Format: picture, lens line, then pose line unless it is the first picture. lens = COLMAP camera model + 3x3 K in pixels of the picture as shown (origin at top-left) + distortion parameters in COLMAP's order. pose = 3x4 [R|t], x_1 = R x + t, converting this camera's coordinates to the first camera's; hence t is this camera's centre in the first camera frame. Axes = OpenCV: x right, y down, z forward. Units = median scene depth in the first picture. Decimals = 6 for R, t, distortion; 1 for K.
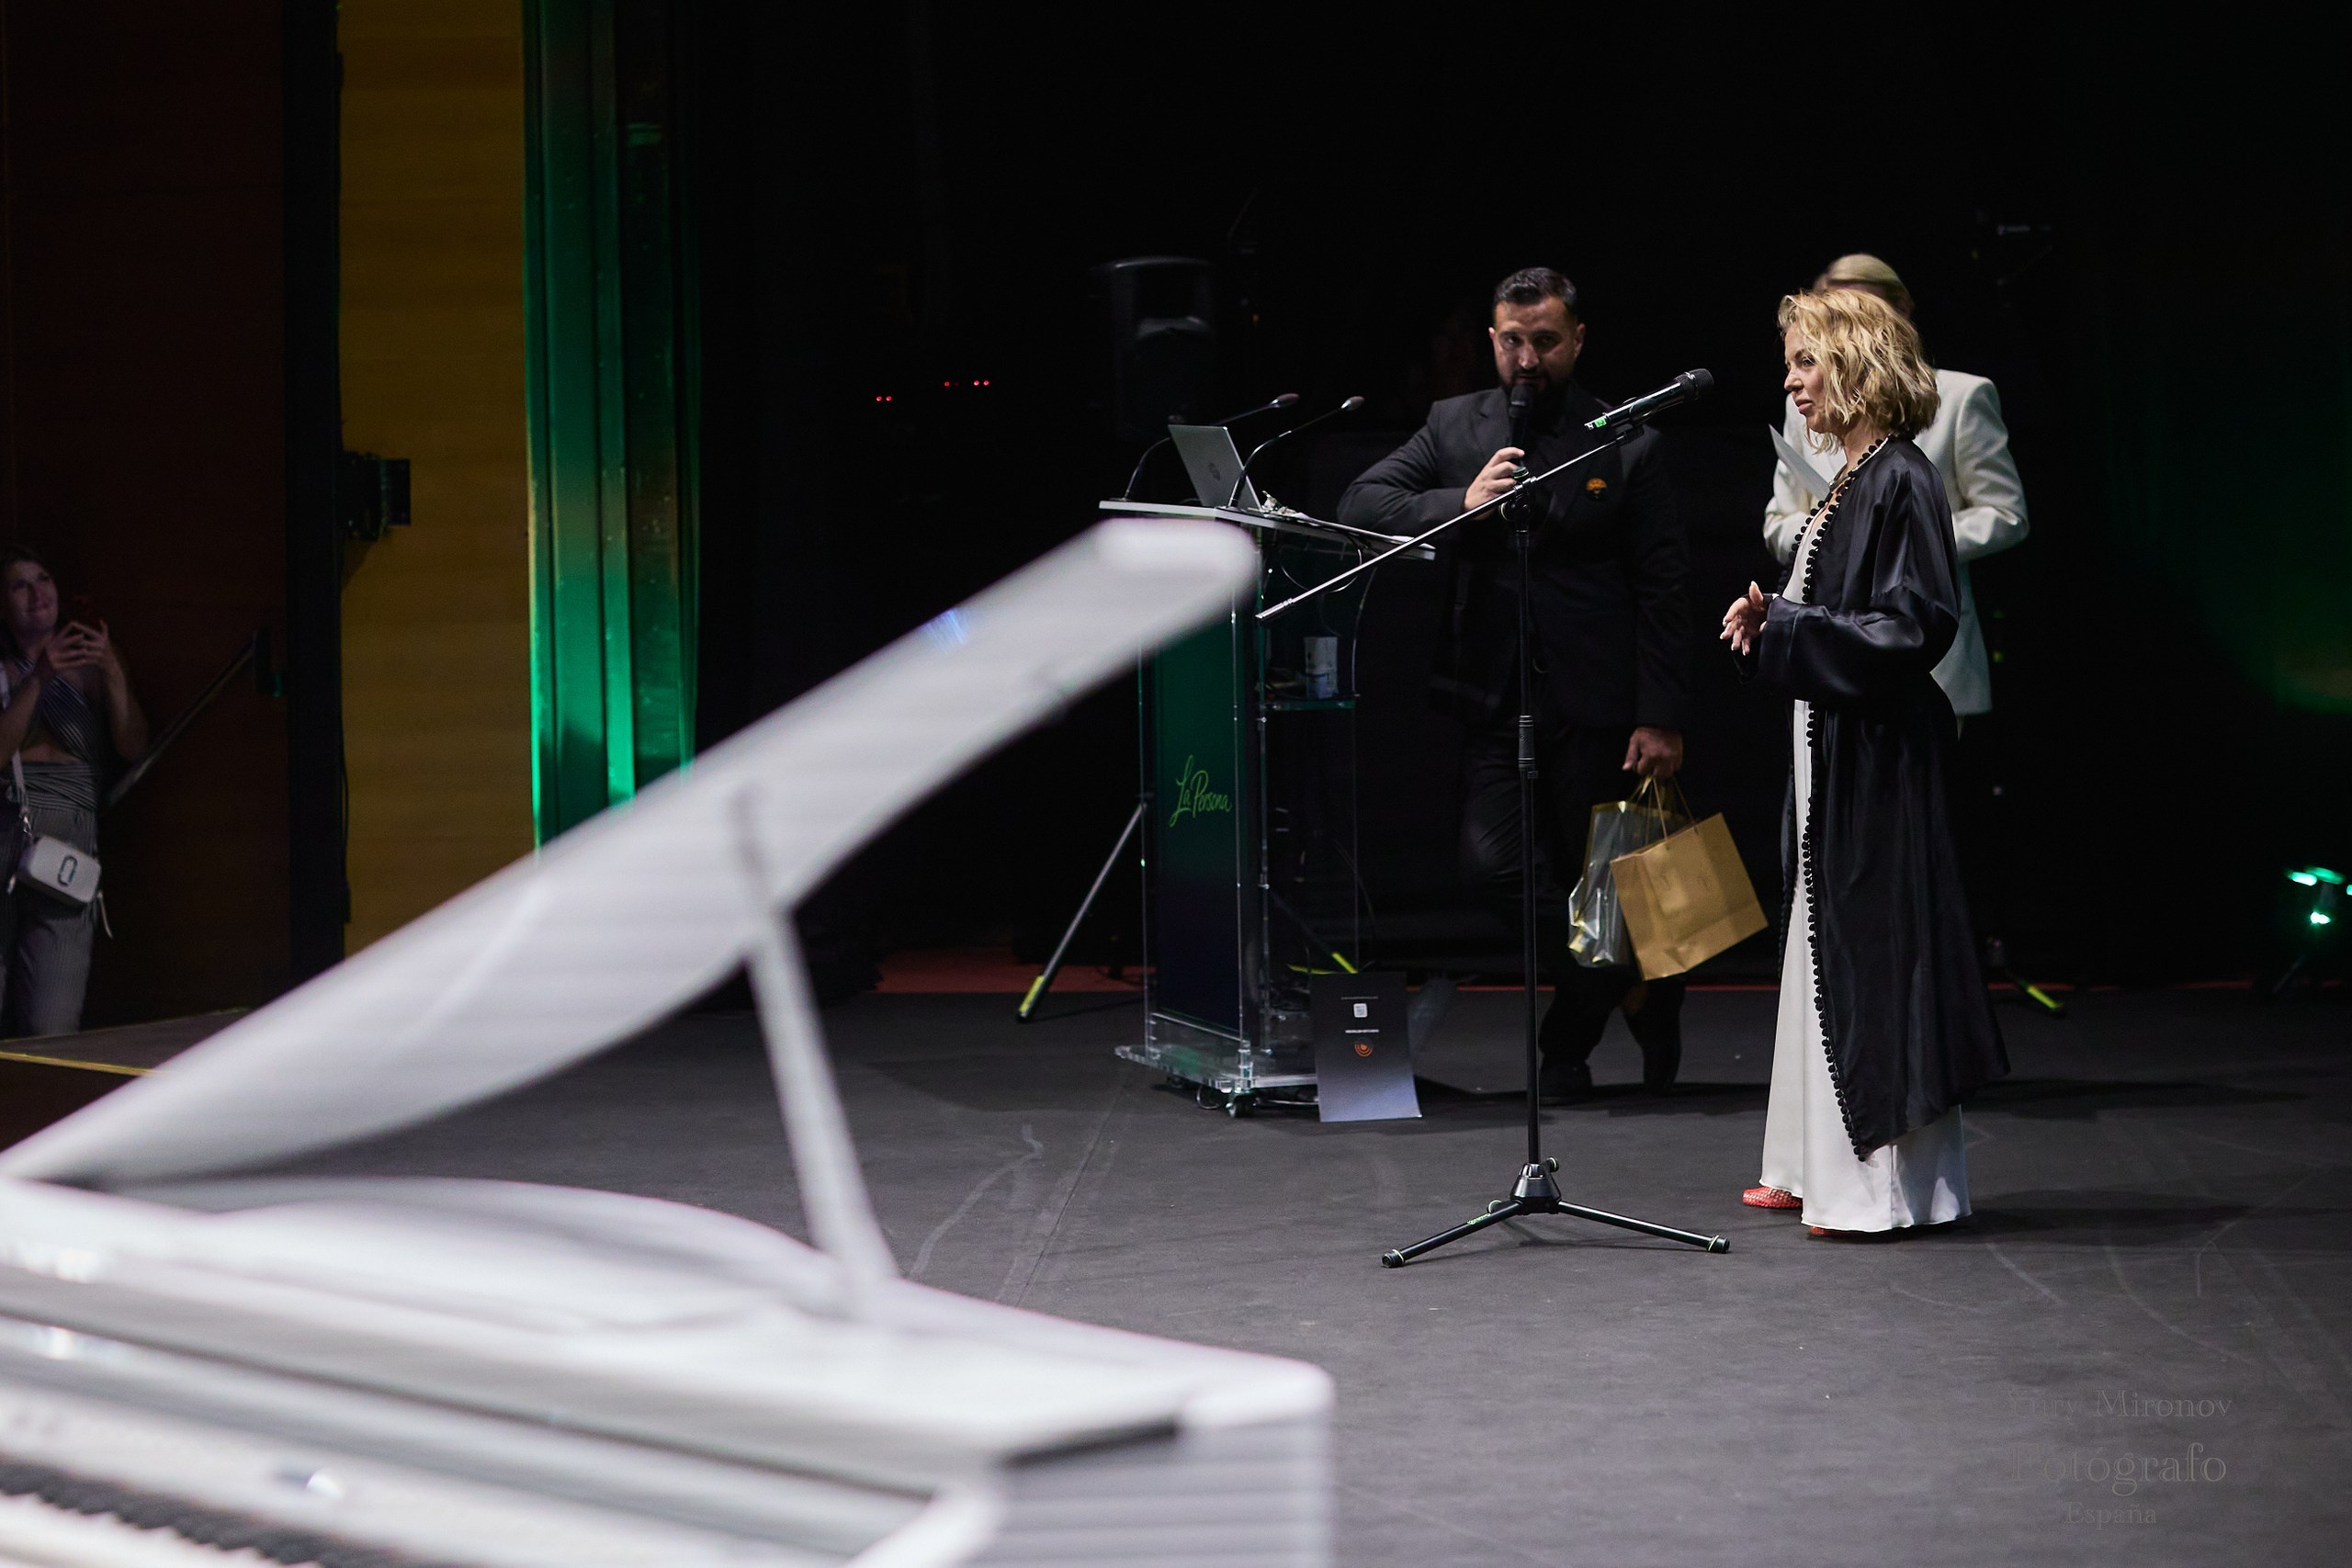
lens RADIAL K [[5708.0, 0, 1147.5], [0, 5708.0, 778.1], [0, 0, 1]] dist [-0.039619, -1.124663]
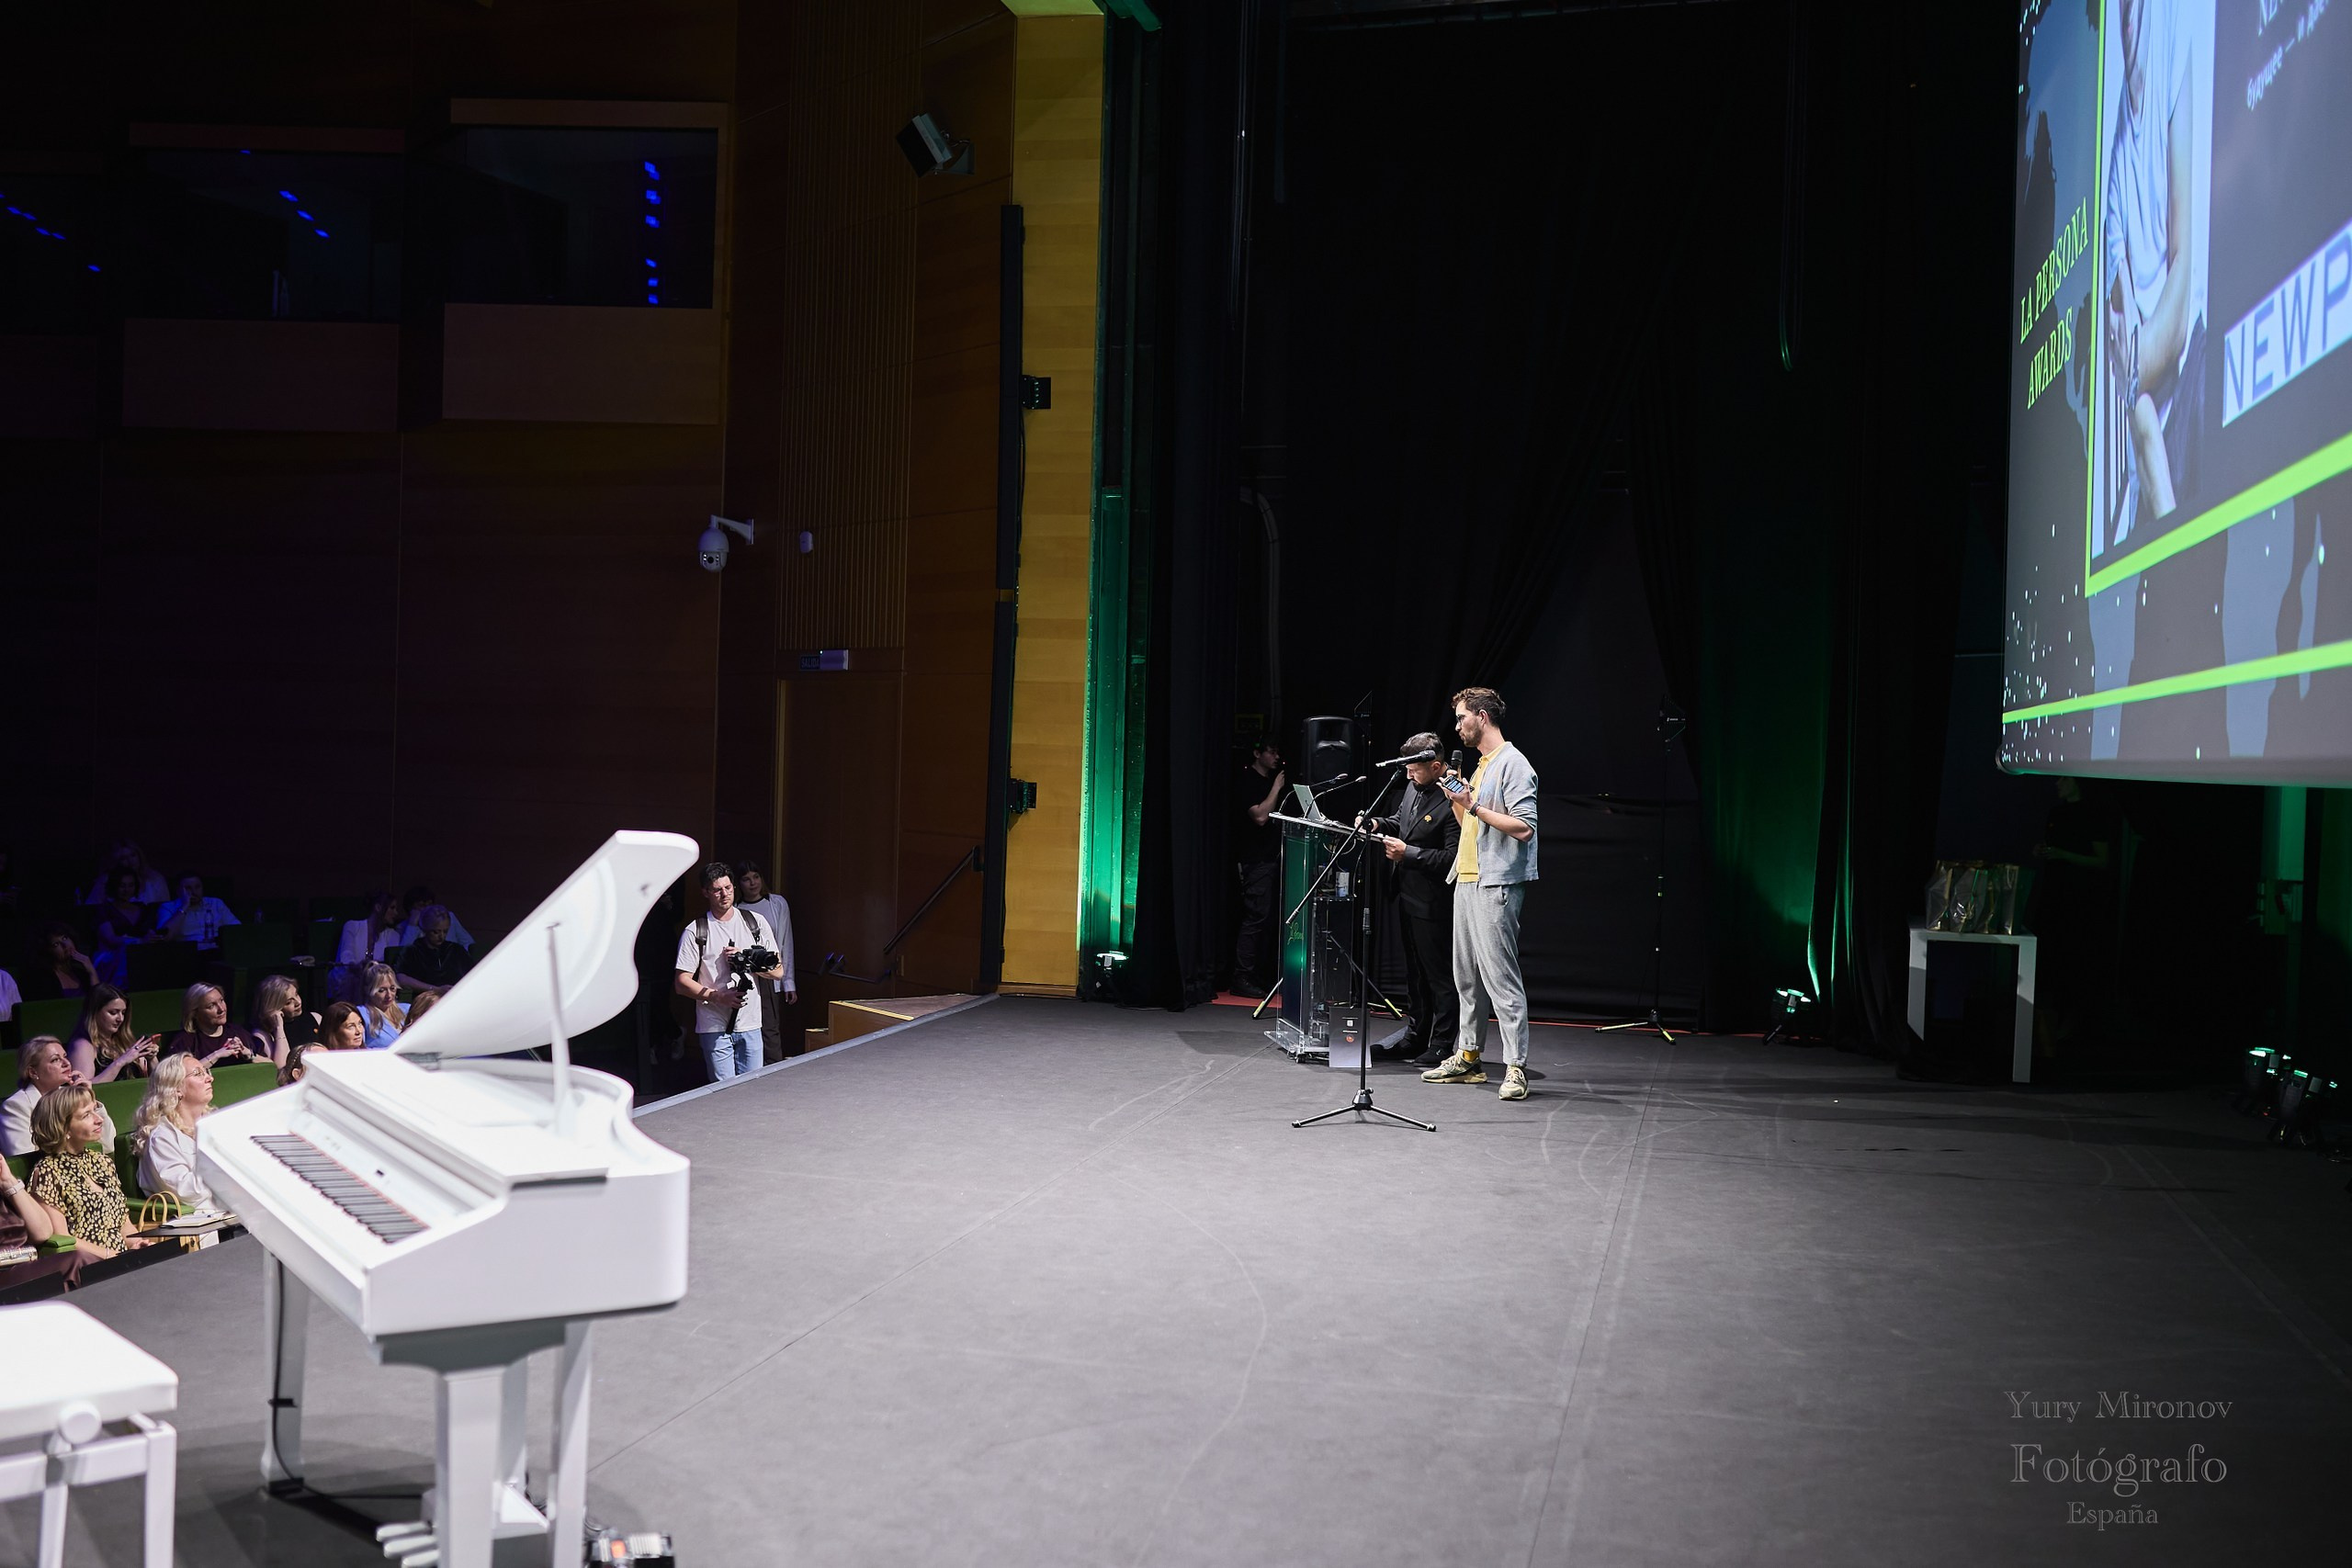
lens RADIAL K [[2292.4, 0, 1171.2], [0, 2292.4, 796.2], [0, 0, 1]] dist [-0.066746, 0.102230]
pose [[0.982281, 0.048120, -0.181131, 0.136552], [-0.057056, 0.997381, -0.044451, -0.008990], [0.178518, 0.053998, 0.982454, 0.002568]]
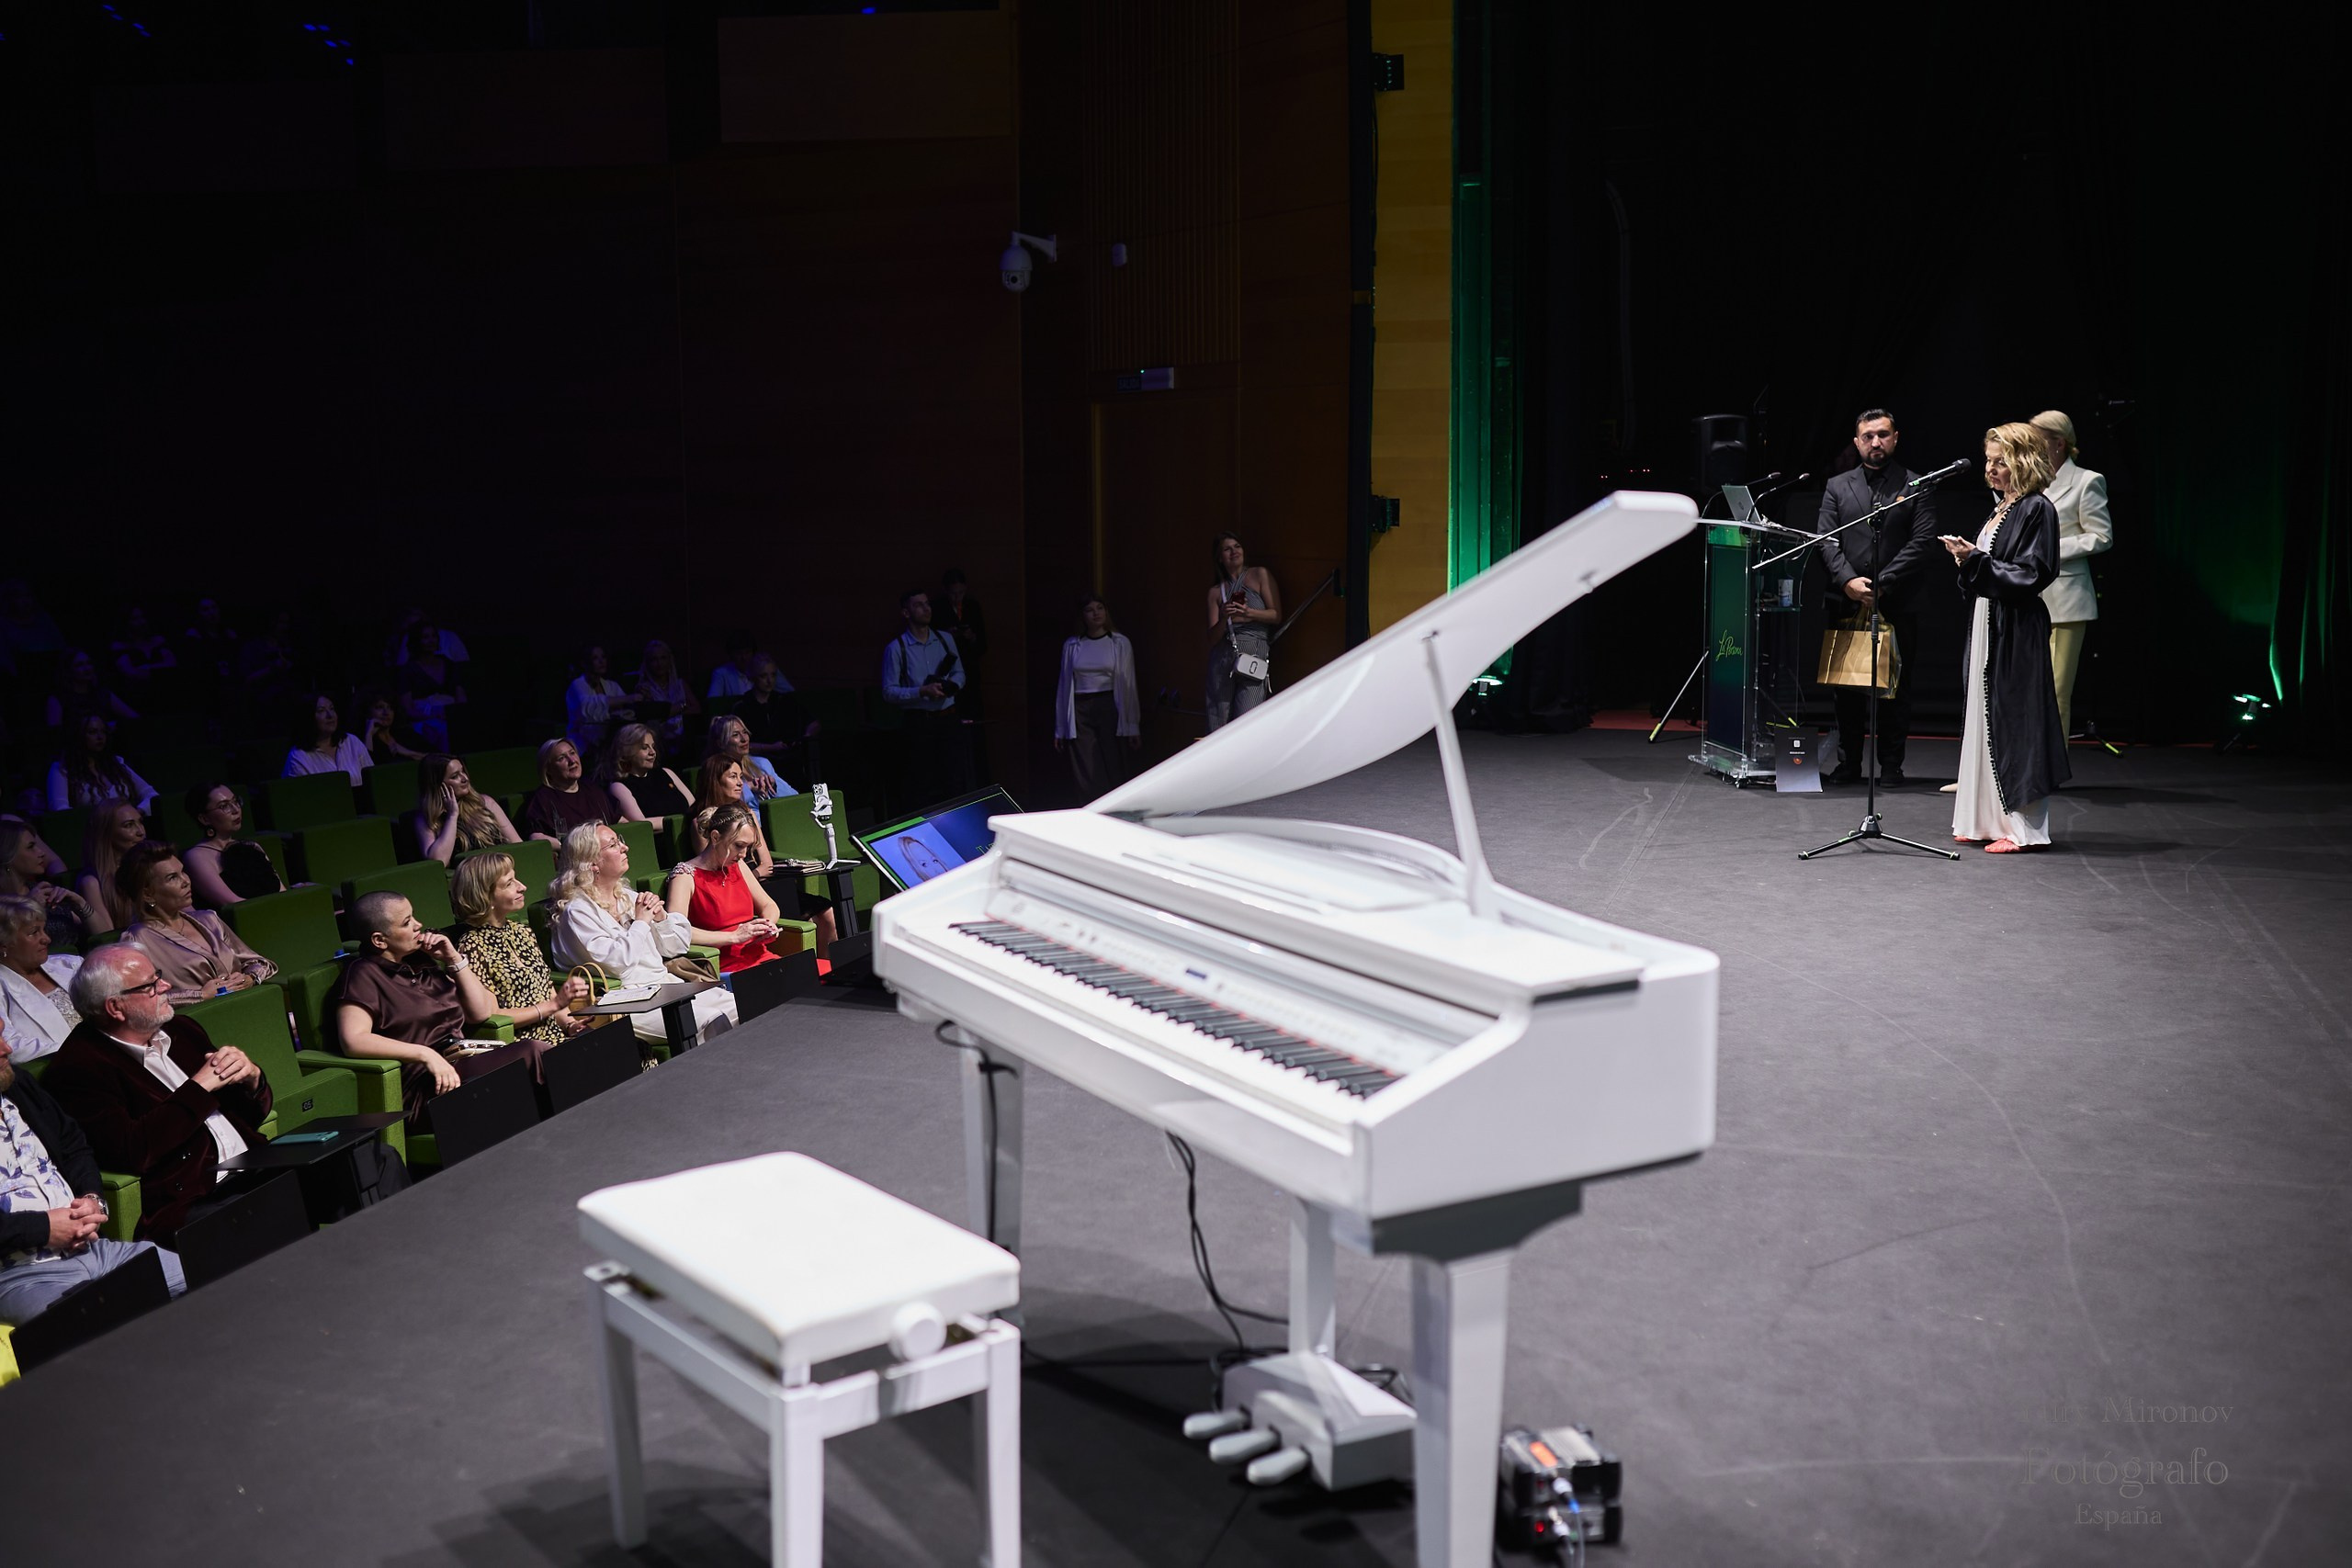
lens RADIAL K [[2214.6, 0, 1176.0], [0, 2214.6, 784.0], [0, 0, 1]] dist [-0.070704, 0.116018]
pose [[0.969672, 0.039961, -0.241122, 0.009677], [-0.023687, 0.997265, 0.070015, 0.000899], [0.243260, -0.062180, 0.967966, 0.084408]]
